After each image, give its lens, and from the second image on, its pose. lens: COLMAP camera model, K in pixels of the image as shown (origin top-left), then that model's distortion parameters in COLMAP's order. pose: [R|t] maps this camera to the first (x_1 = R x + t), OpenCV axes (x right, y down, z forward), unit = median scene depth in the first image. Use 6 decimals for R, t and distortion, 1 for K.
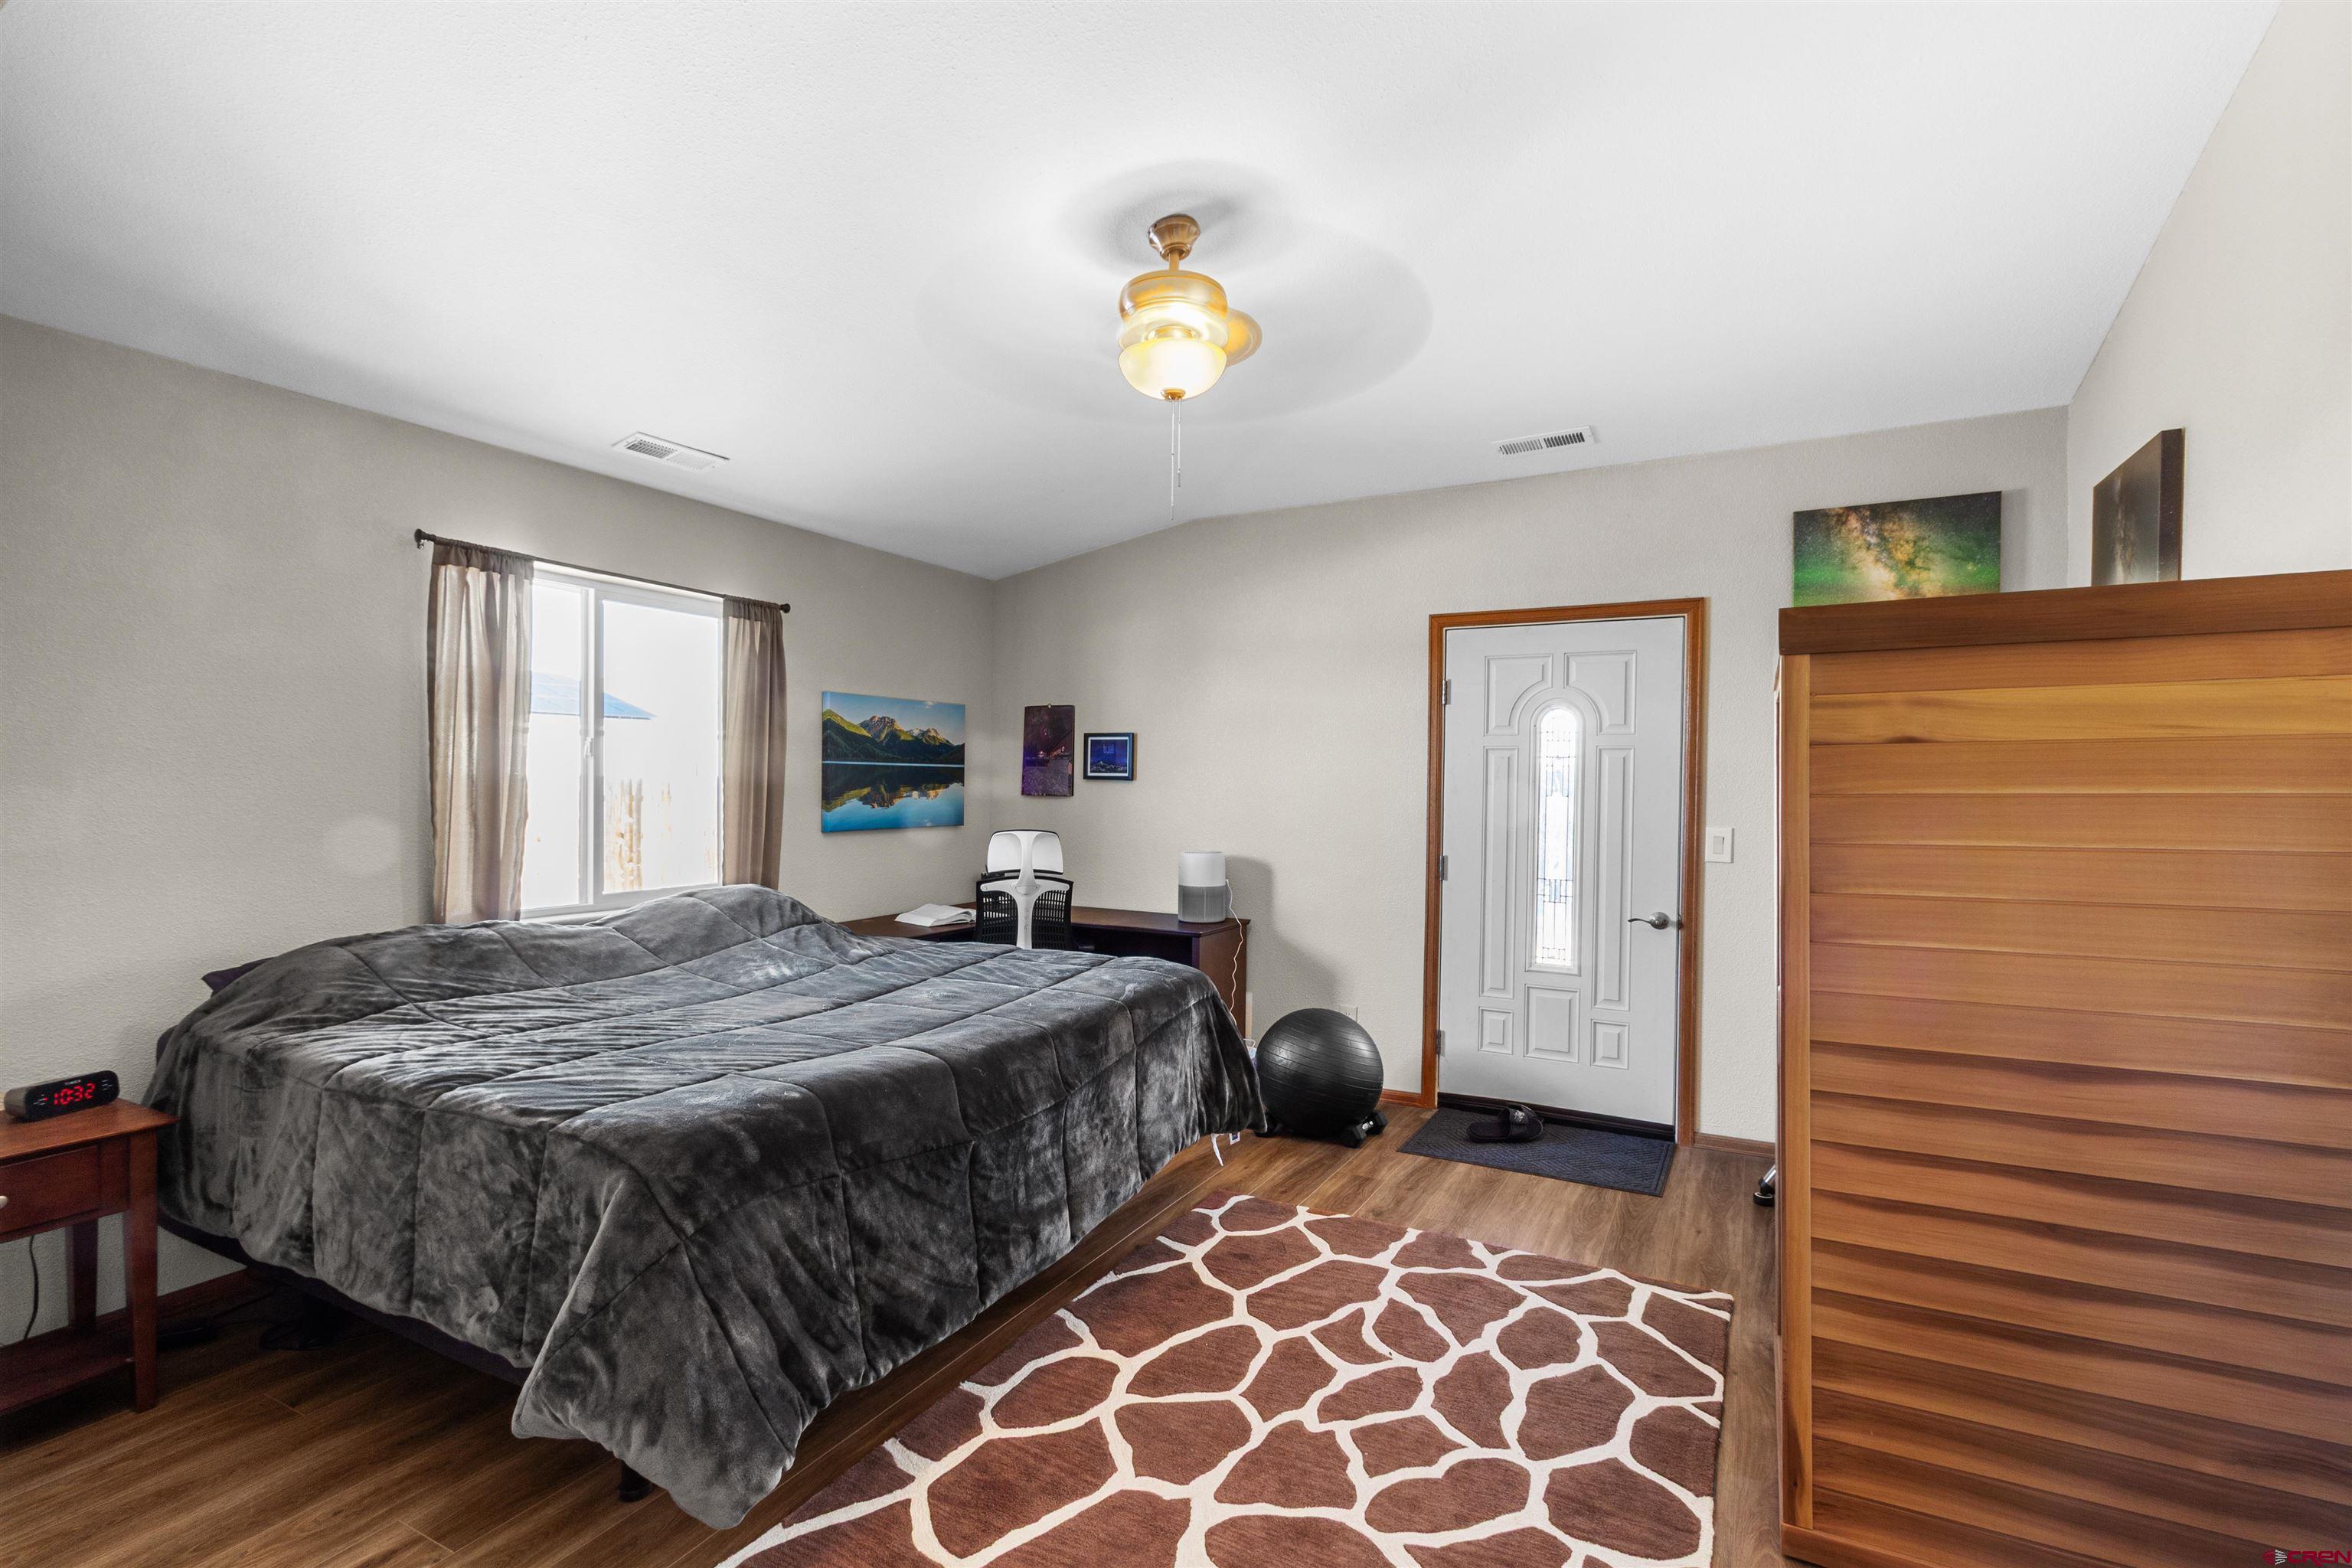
lens RADIAL K [[1107.9, 0, 1173.4], [0, 1107.9, 786.1], [0, 0, 1]] dist [0.002963, 0.000882]
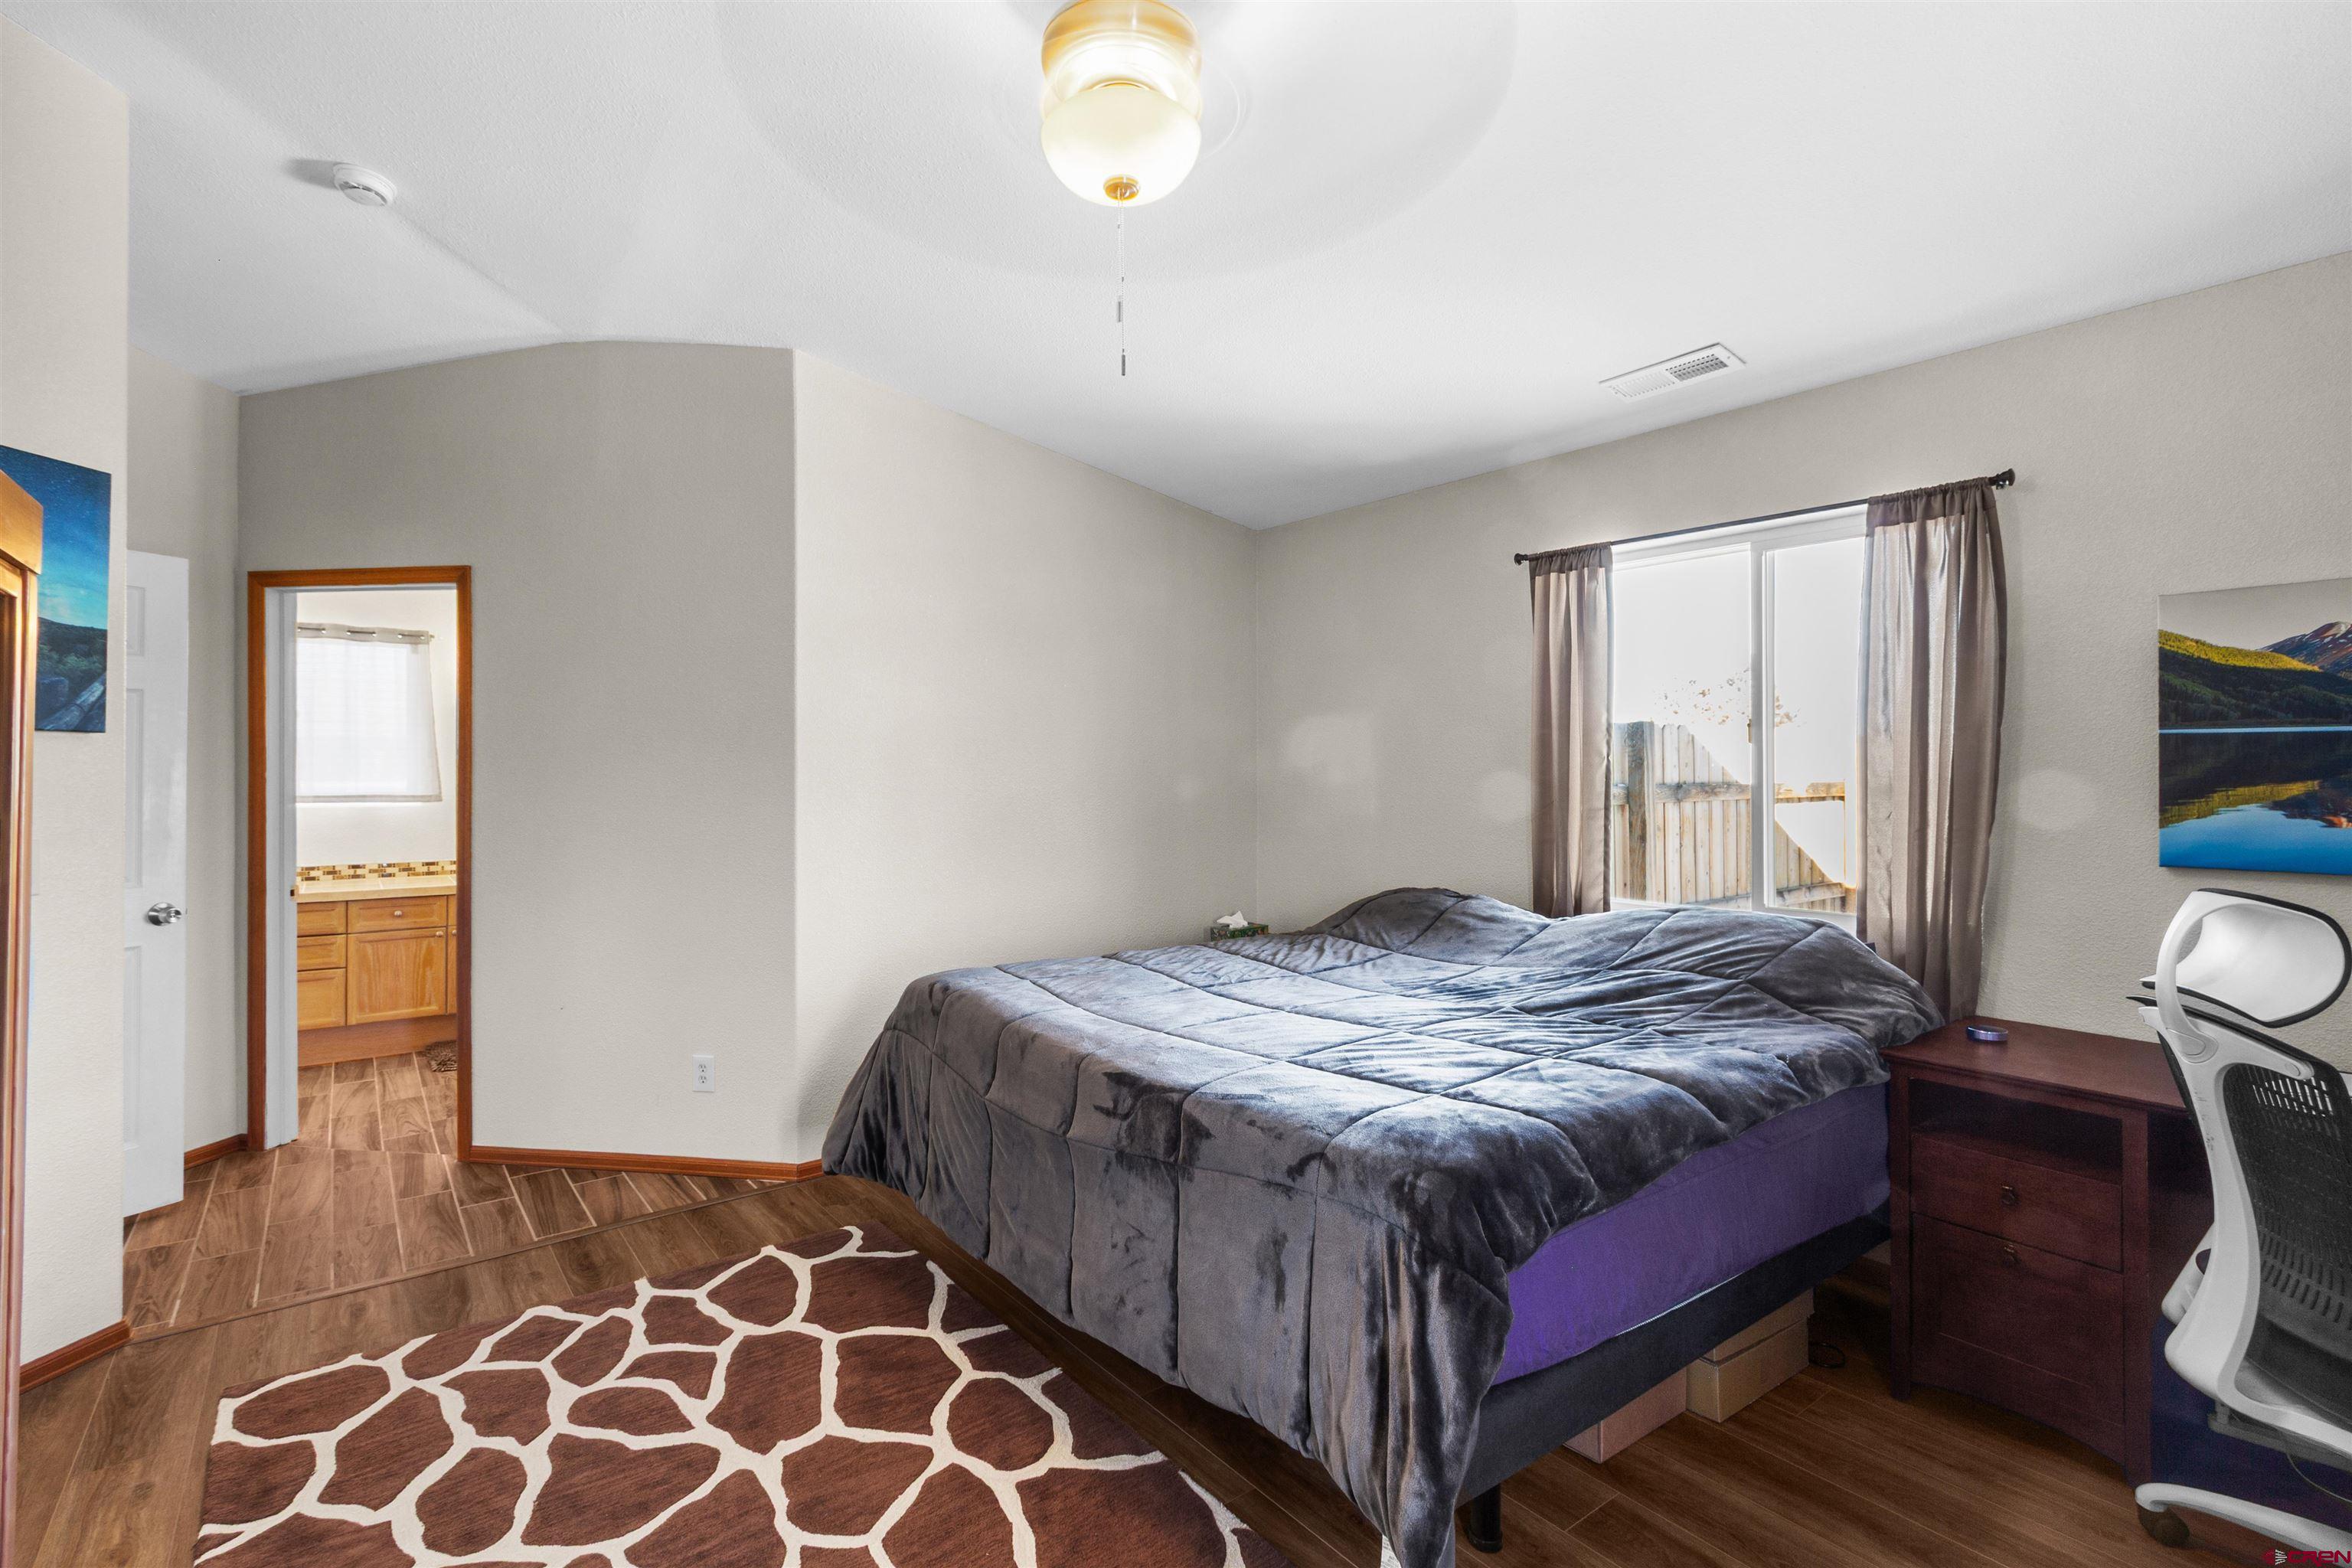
lens RADIAL K [[1107.9, 0, 1126.4], [0, 1107.9, 765.8], [0, 0, 1]] dist [0.002963, 0.000882]
pose [[-0.445707, -0.010044, -0.895122, 0.741875], [-0.006599, 0.999947, -0.007934, 0.004384], [0.895154, 0.002371, -0.445750, 1.580232]]
